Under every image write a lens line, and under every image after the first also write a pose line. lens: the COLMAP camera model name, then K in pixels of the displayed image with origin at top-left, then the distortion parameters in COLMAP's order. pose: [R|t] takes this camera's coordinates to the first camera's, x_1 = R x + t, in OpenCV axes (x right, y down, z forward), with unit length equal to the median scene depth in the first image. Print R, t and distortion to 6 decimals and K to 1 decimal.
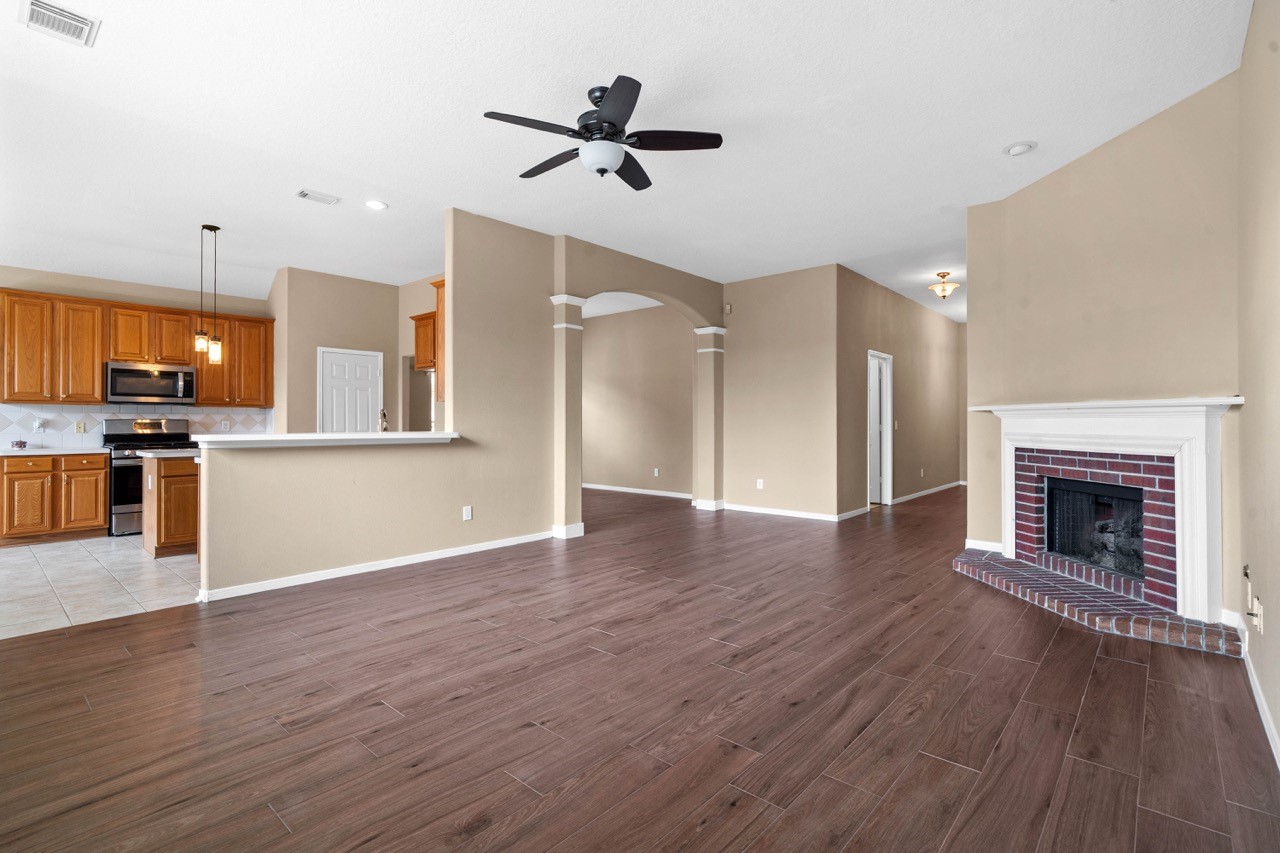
lens RADIAL K [[607.7, 0, 646.1], [0, 607.7, 422.2], [0, 0, 1]] dist [-0.018422, 0.009871]
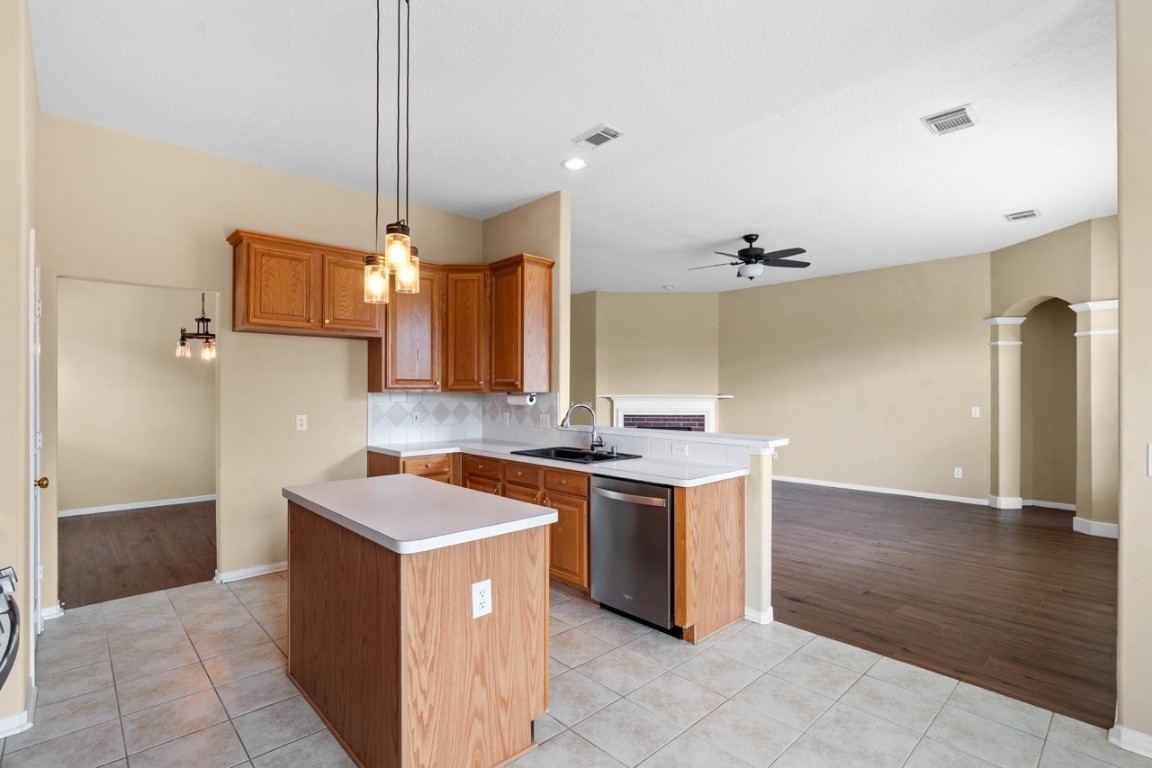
lens RADIAL K [[546.9, 0, 575.4], [0, 546.9, 388.3], [0, 0, 1]] dist [-0.018422, 0.009871]
pose [[0.090351, 0.003562, 0.995904, -1.249094], [-0.003341, 0.999989, -0.003273, -0.042281], [-0.995904, -0.003031, 0.090361, 0.957350]]
